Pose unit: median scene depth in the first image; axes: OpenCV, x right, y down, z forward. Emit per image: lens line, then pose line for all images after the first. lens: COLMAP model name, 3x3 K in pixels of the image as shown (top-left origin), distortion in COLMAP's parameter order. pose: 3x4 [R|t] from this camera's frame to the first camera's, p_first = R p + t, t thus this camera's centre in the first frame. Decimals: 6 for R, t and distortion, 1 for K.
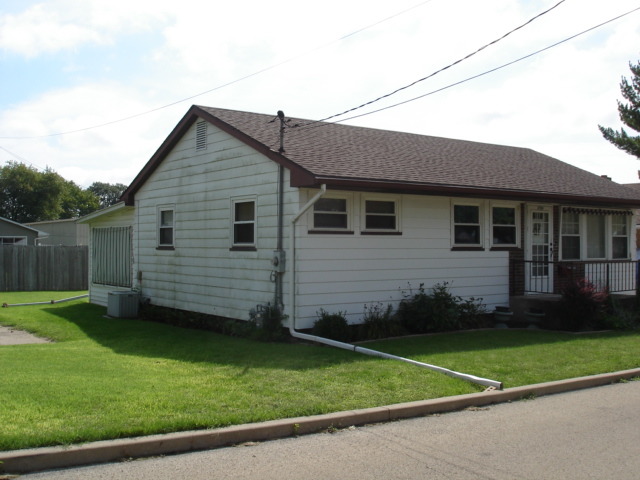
lens RADIAL K [[723.0, 0, 320.1], [0, 723.0, 240.8], [0, 0, 1]] dist [-0.094561, 0.000000]
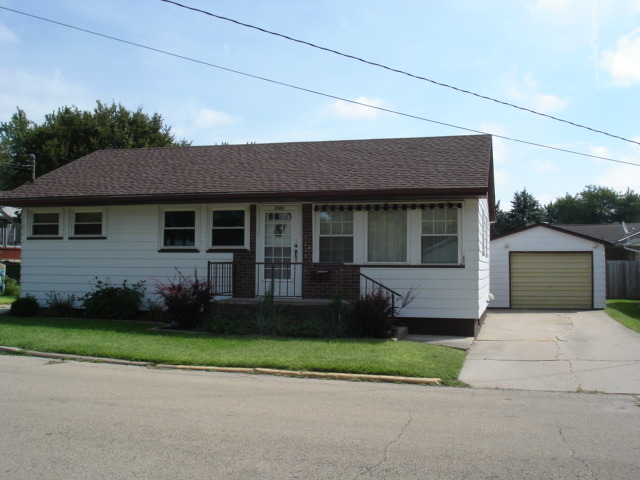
lens RADIAL K [[723.0, 0, 321.2], [0, 723.0, 240.0], [0, 0, 1]] dist [-0.094561, 0.000000]
pose [[0.636158, -0.013078, -0.771448, 1.119653], [0.007348, 0.999914, -0.010892, 0.008226], [0.771524, 0.001261, 0.636199, 0.440729]]
